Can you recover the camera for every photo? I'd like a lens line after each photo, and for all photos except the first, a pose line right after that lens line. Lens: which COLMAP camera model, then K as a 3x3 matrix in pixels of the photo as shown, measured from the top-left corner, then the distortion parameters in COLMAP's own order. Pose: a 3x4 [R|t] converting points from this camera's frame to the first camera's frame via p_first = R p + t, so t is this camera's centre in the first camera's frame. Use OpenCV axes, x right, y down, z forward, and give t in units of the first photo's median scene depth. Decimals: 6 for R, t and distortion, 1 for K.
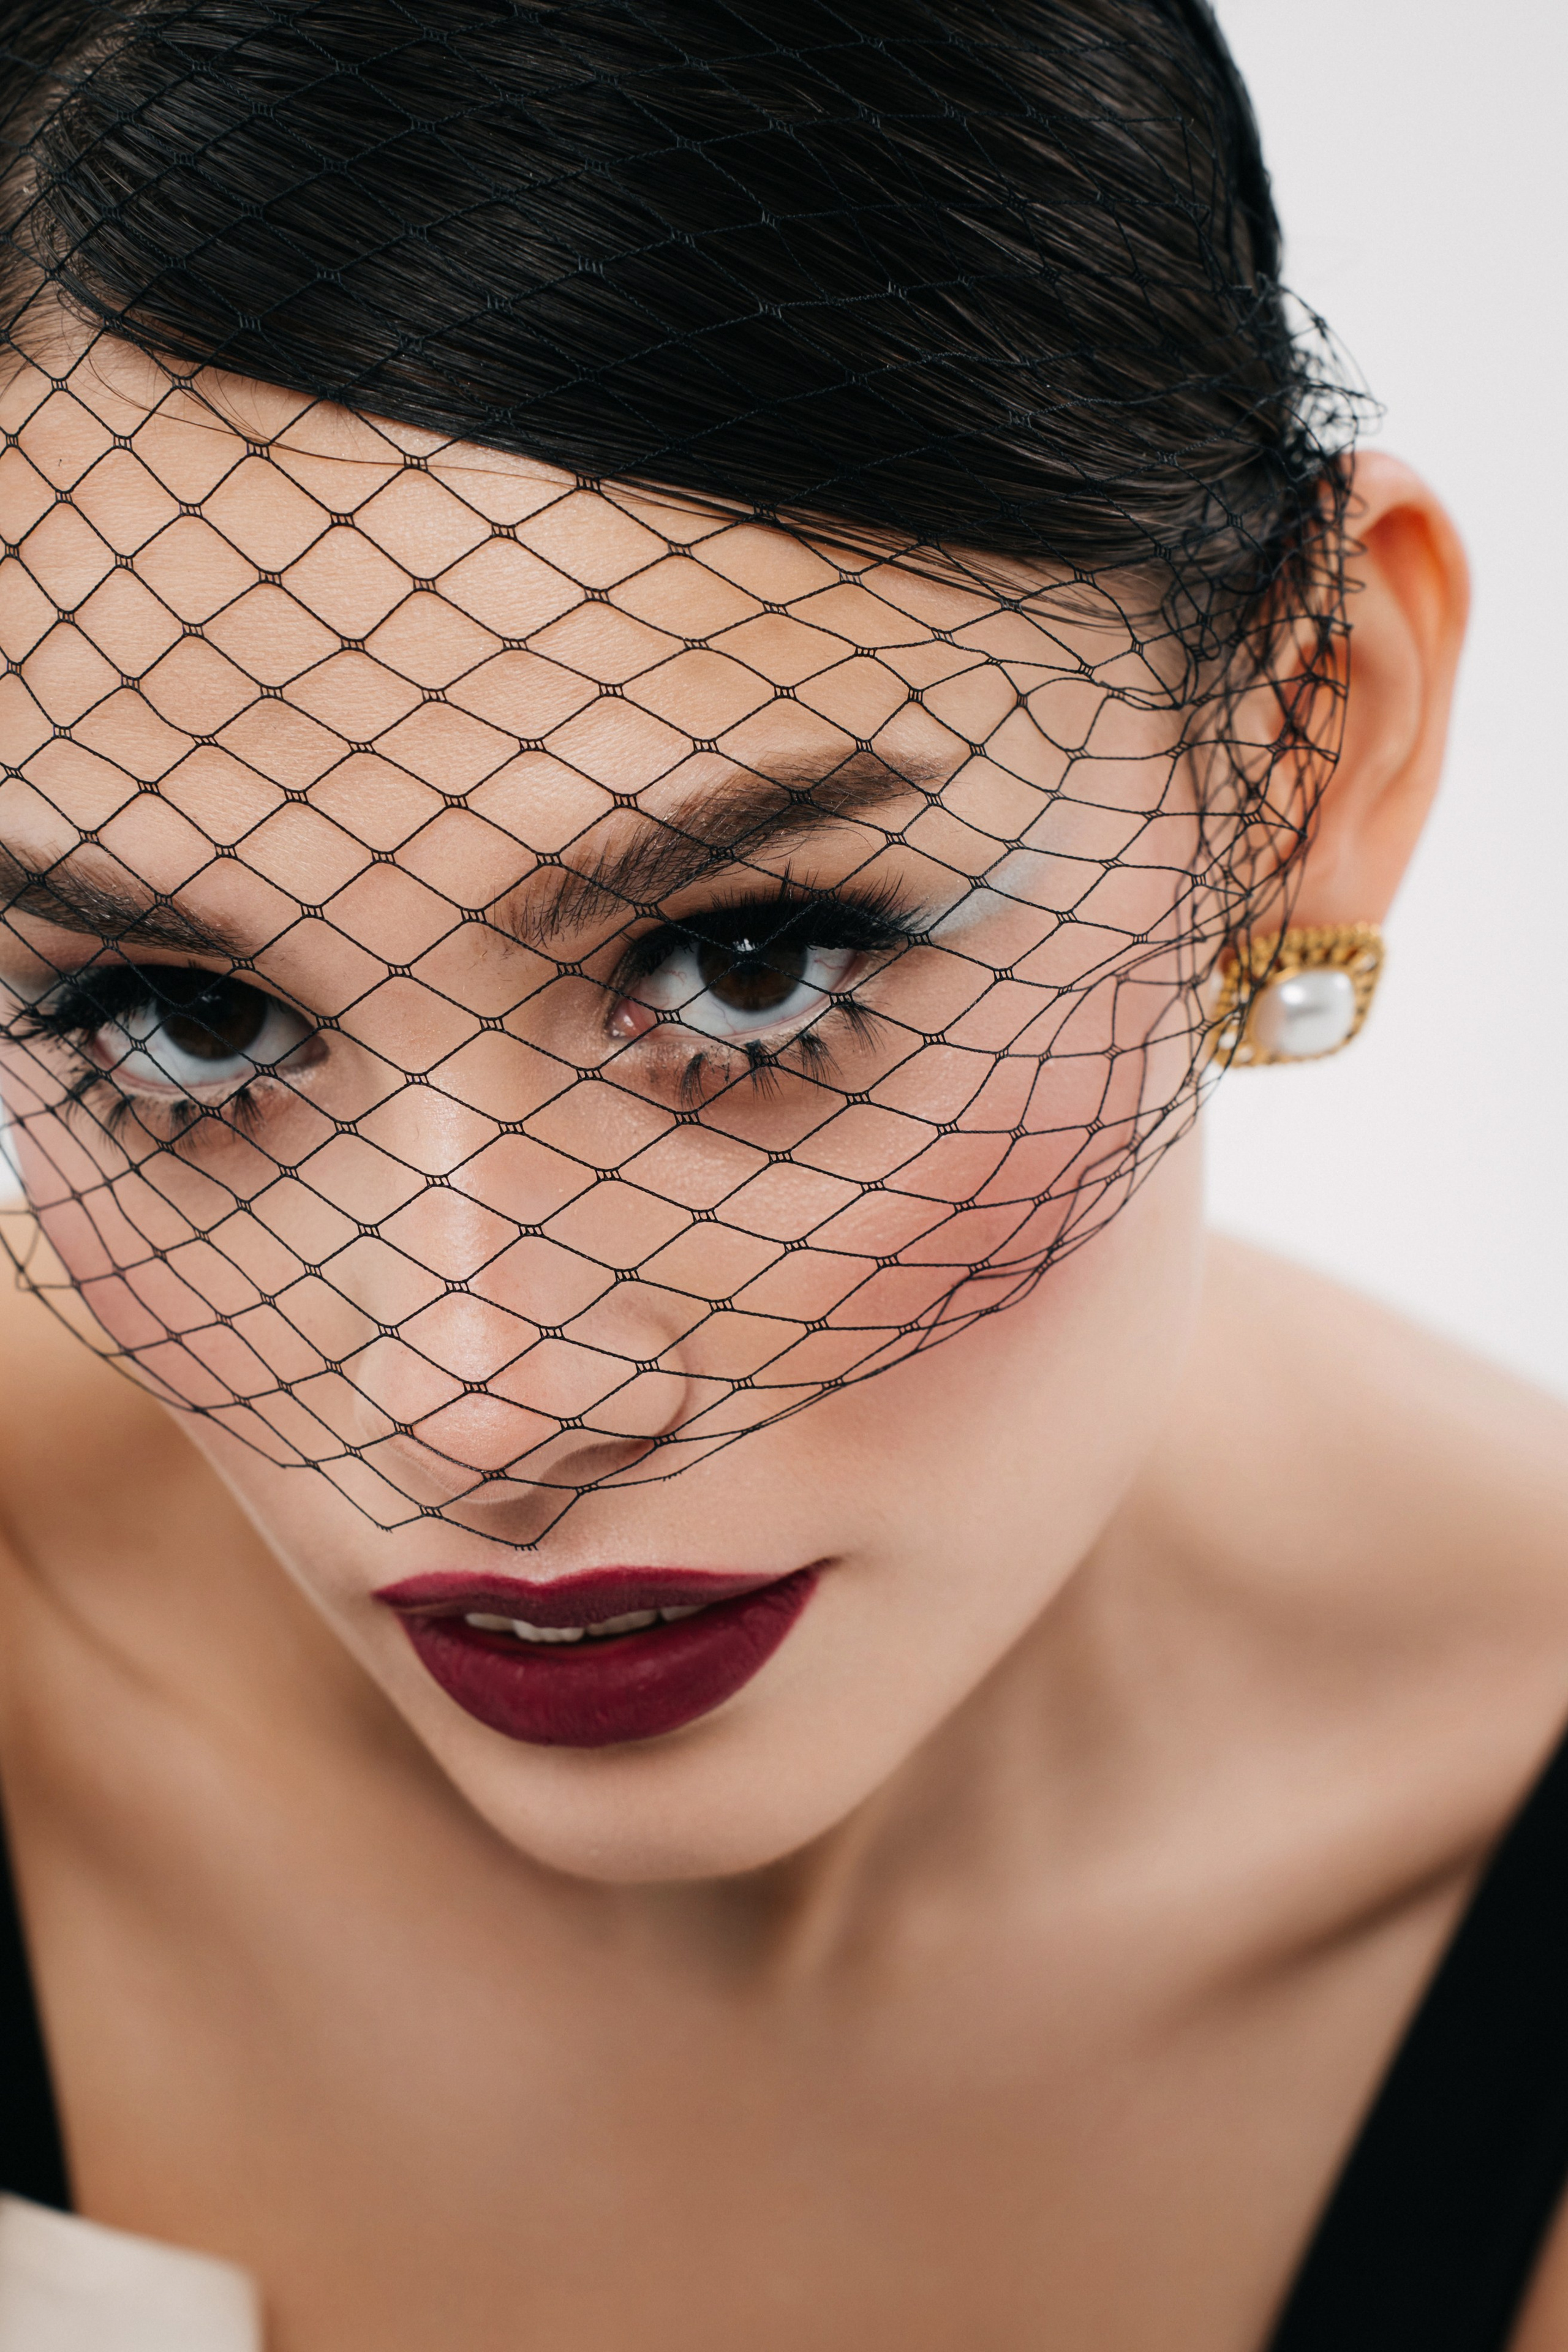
lens RADIAL K [[6602.8, 0, 771.1], [0, 6602.8, 1173.6], [0, 0, 1]] dist [0.436066, 0.000000]
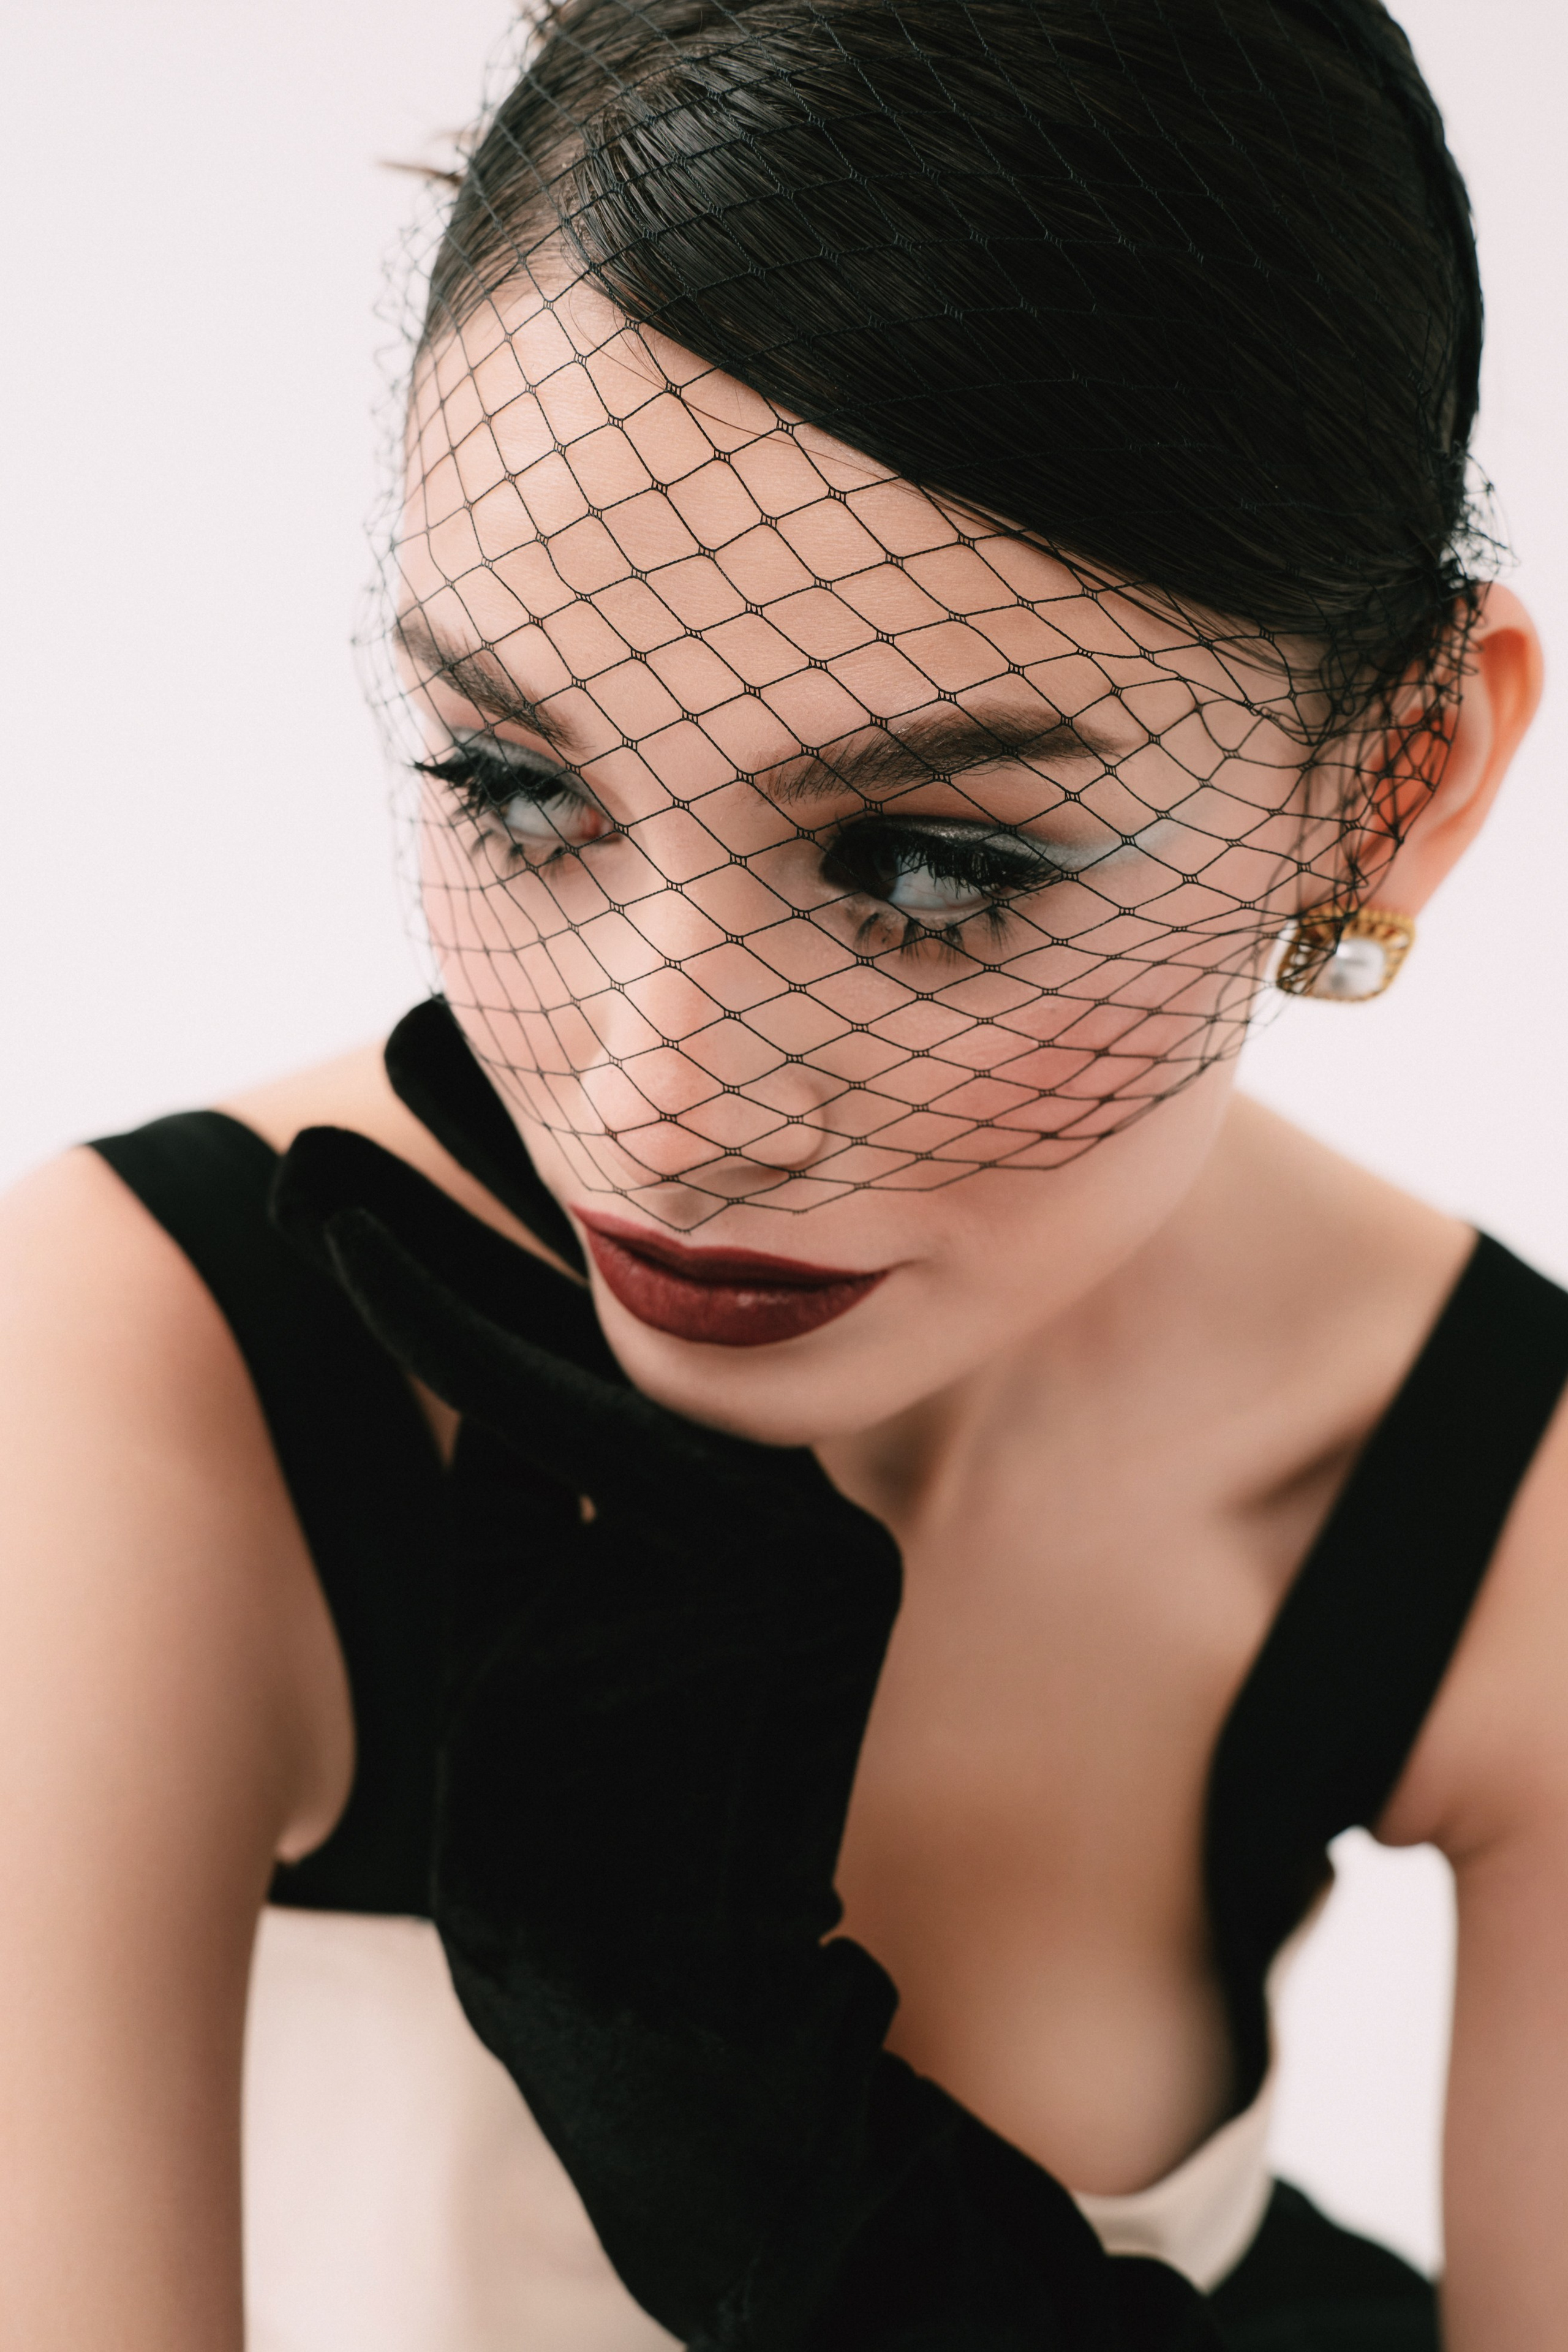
lens RADIAL K [[3382.0, 0, 811.4], [0, 3382.0, 1190.3], [0, 0, 1]] dist [-0.009101, 0.000000]
pose [[0.966335, 0.252565, -0.049077, 0.020927], [-0.244235, 0.960450, 0.133734, -0.051515], [0.080912, -0.117246, 0.989801, 0.315991]]
